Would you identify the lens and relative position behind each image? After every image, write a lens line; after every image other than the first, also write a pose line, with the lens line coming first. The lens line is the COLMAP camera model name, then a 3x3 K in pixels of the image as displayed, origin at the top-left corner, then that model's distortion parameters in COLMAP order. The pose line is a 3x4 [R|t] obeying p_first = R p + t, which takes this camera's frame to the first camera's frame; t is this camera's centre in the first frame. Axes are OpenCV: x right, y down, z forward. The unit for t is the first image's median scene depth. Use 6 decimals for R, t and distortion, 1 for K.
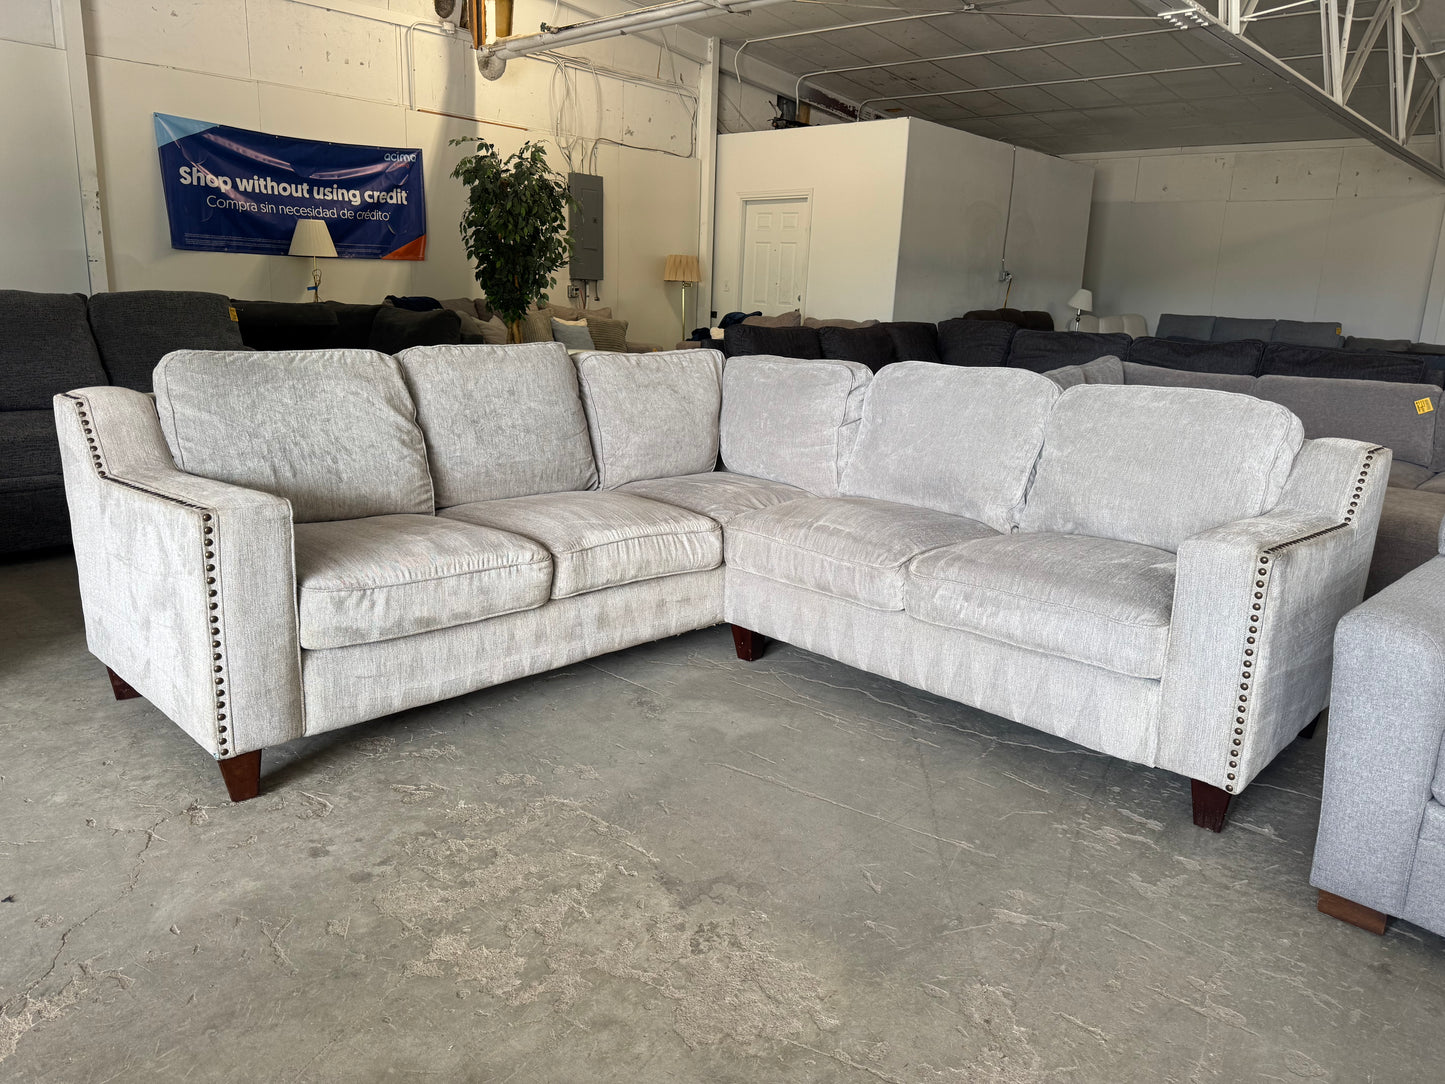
lens RADIAL K [[1014.1, 0, 727.1], [0, 1014.1, 542.7], [0, 0, 1]] dist [0.028858, -0.033738]
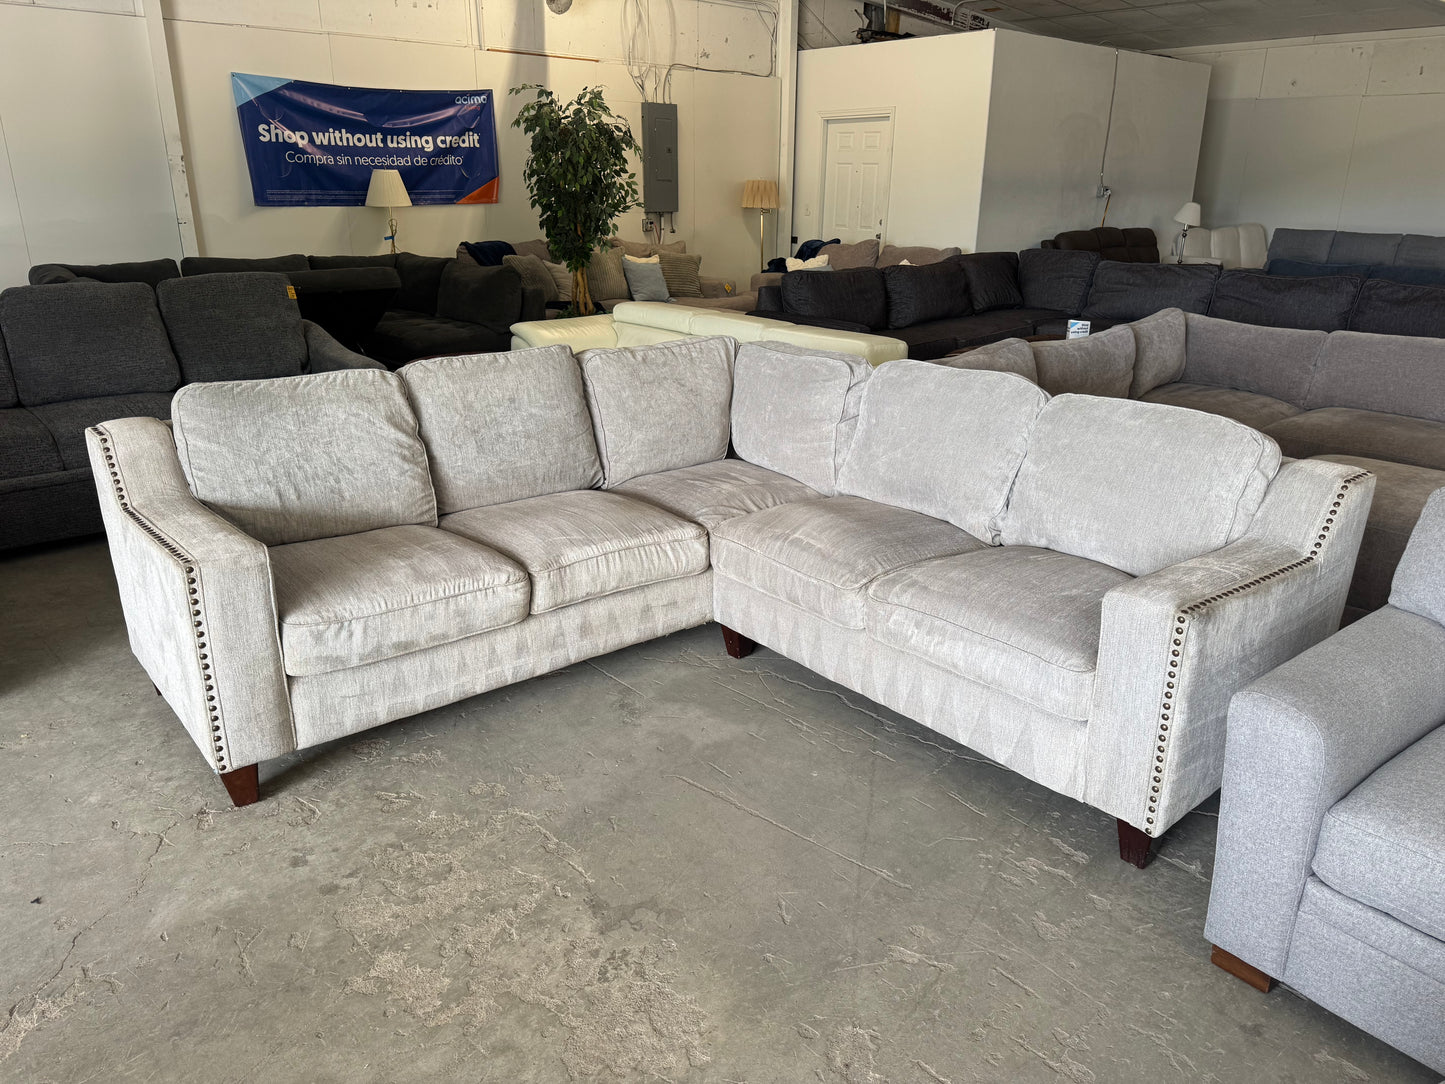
lens RADIAL K [[1014.1, 0, 727.1], [0, 1014.1, 542.7], [0, 0, 1]] dist [0.028858, -0.033738]
pose [[0.993737, 0.009442, -0.111341, 0.159533], [0.001158, 0.995500, 0.094755, -0.127459], [0.111734, -0.094291, 0.989255, -0.030349]]
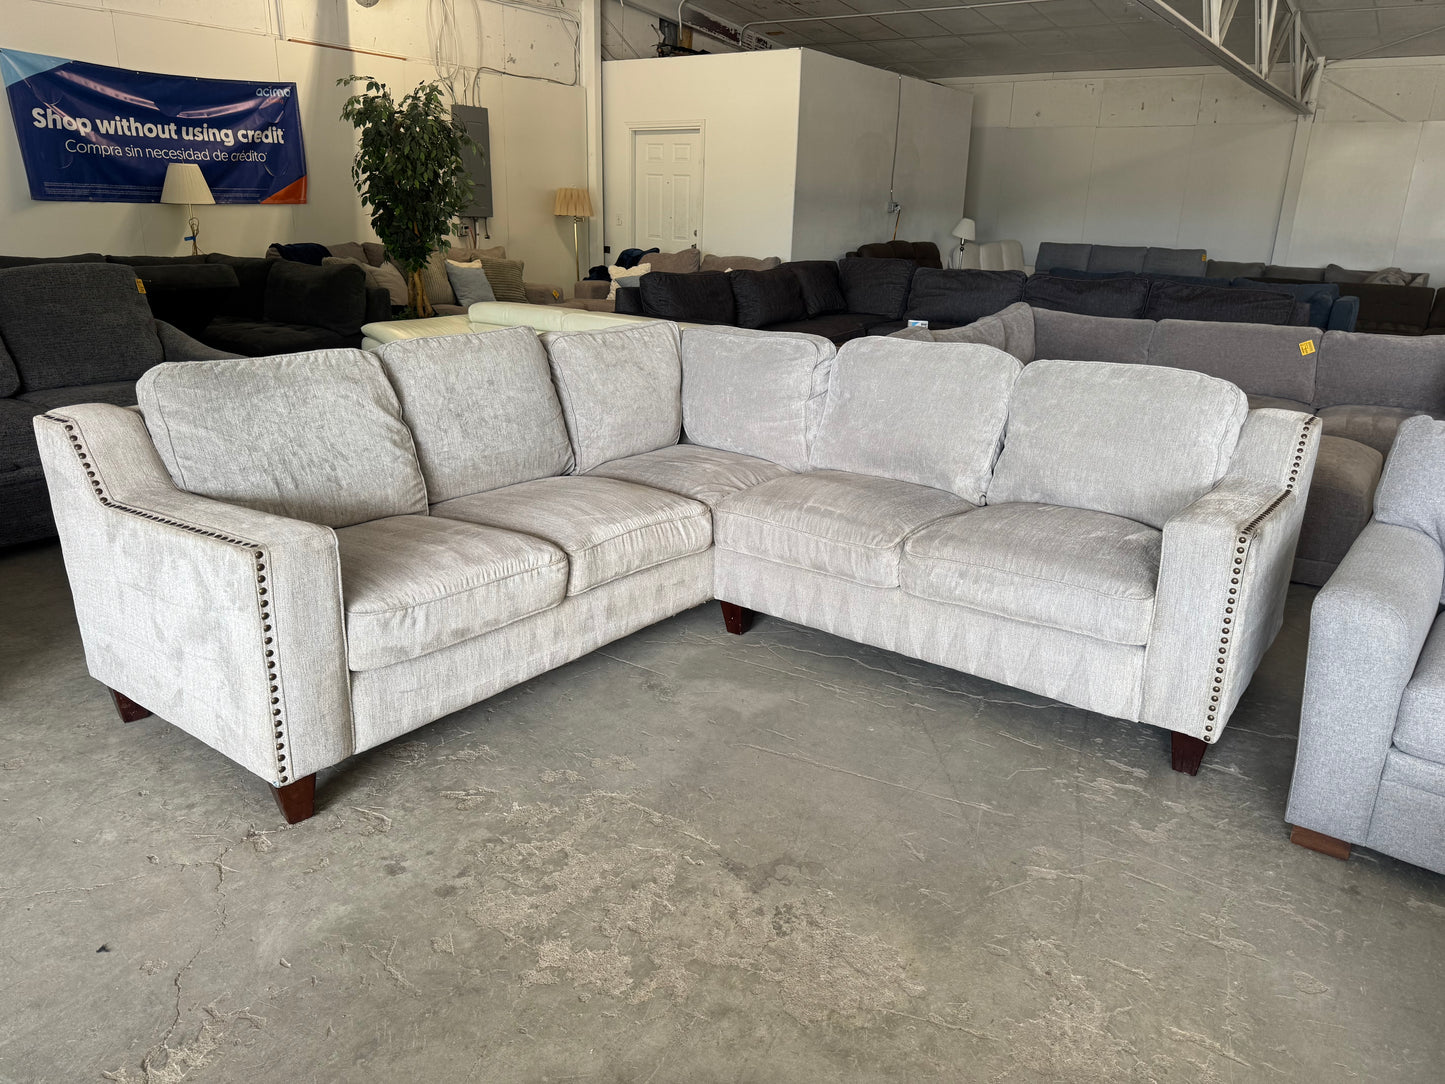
lens RADIAL K [[1012.7, 0, 726.0], [0, 1012.7, 546.3], [0, 0, 1]] dist [0.033966, -0.040077]
pose [[0.991559, -0.052072, 0.118742, -0.139935], [0.042402, 0.995684, 0.082559, -0.076513], [-0.122528, -0.076827, 0.989487, -0.032616]]
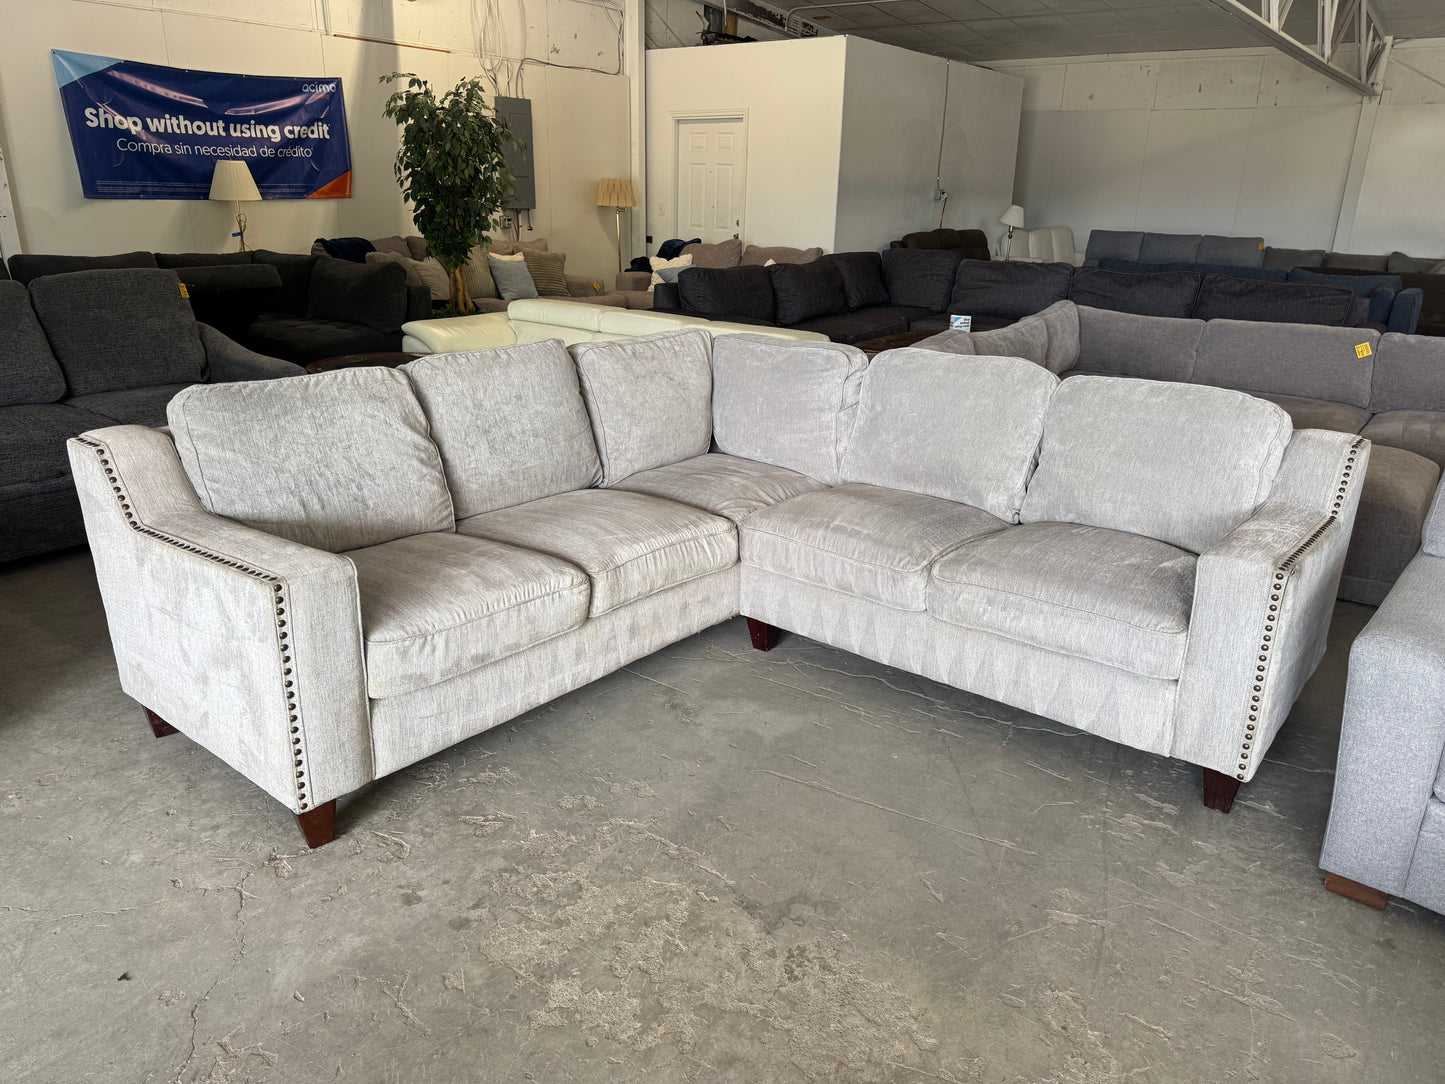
lens RADIAL K [[1014.1, 0, 727.1], [0, 1014.1, 542.7], [0, 0, 1]] dist [0.028858, -0.033738]
pose [[0.996206, -0.044030, 0.075060, -0.113953], [0.036801, 0.994785, 0.095120, -0.118293], [-0.078857, -0.091997, 0.992632, -0.021800]]
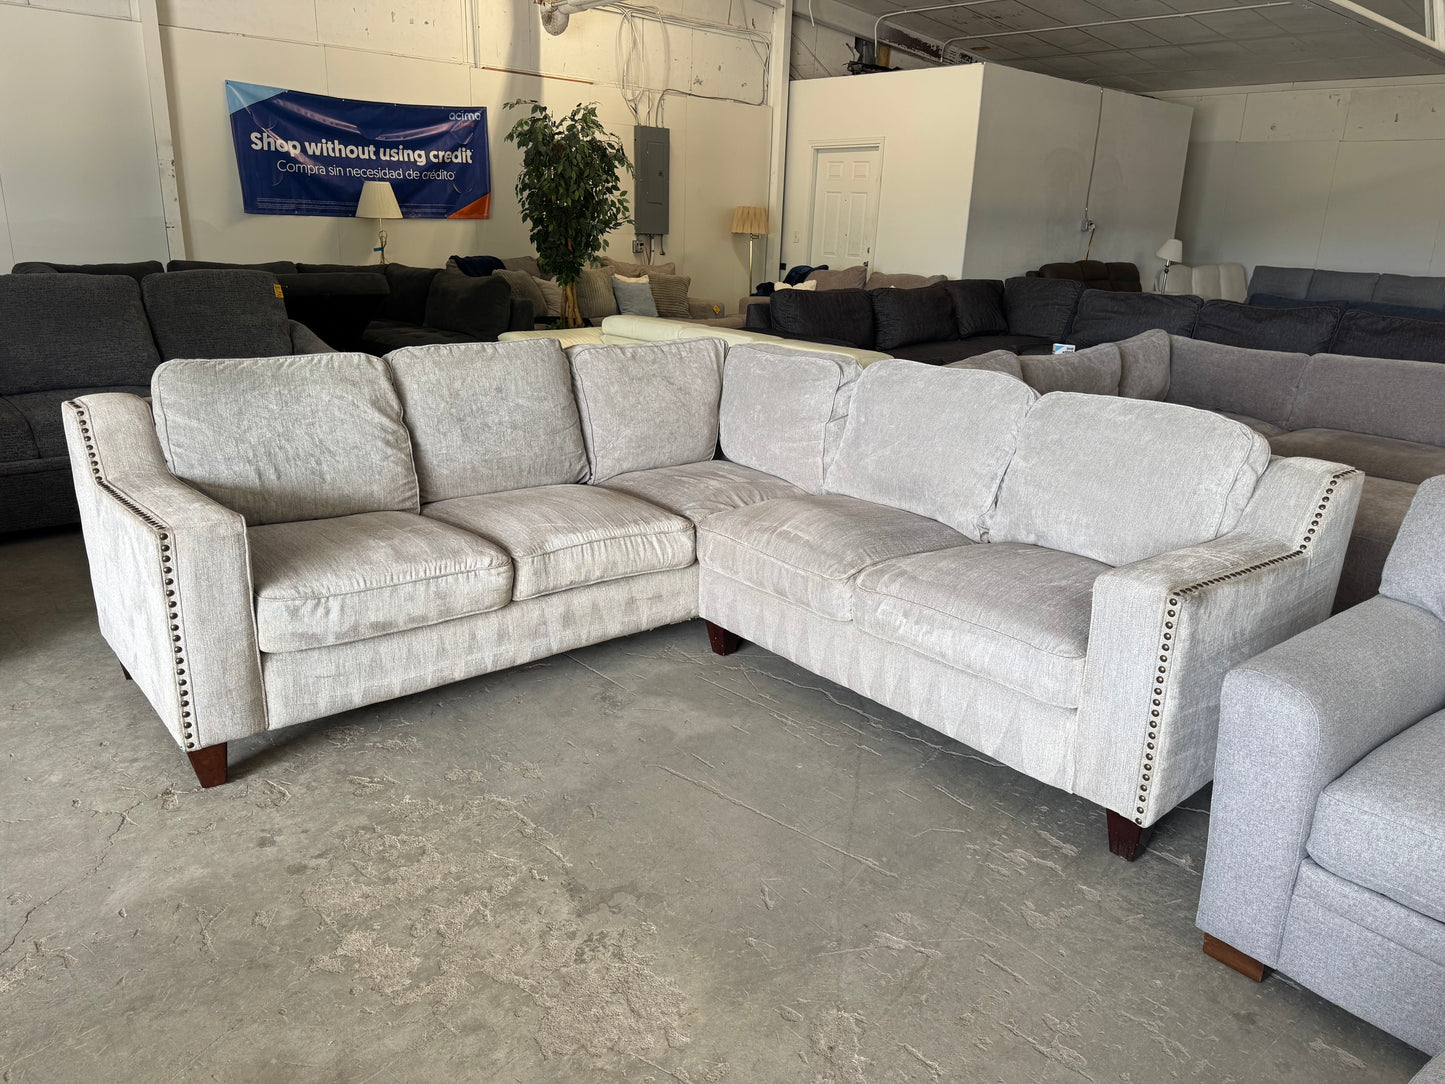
lens RADIAL K [[1013.9, 0, 729.3], [0, 1013.9, 541.1], [0, 0, 1]] dist [0.028549, -0.033247]
pose [[0.995393, 0.024793, -0.092623, 0.153662], [-0.019241, 0.997991, 0.060365, -0.077684], [0.093933, -0.058305, 0.993870, -0.021059]]
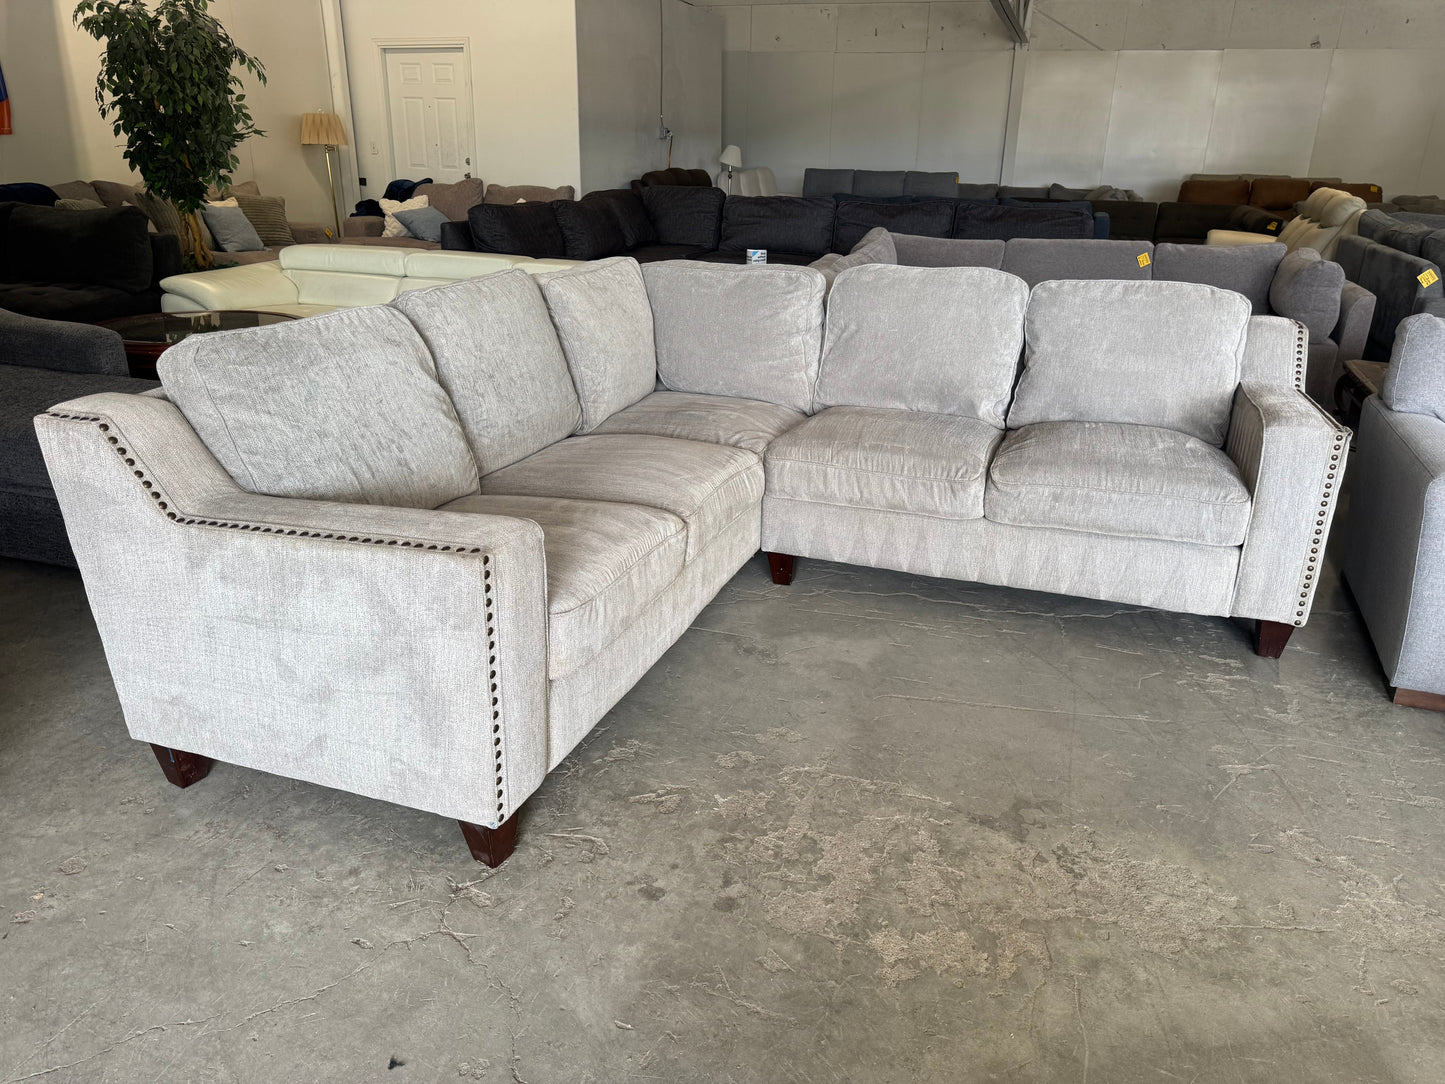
lens RADIAL K [[1013.7, 0, 733.1], [0, 1013.7, 547.1], [0, 0, 1]] dist [0.030512, -0.036245]
pose [[0.909721, -0.173464, 0.377251, -0.506922], [0.117448, 0.978951, 0.166913, -0.118767], [-0.398264, -0.107537, 0.910945, 0.136688]]
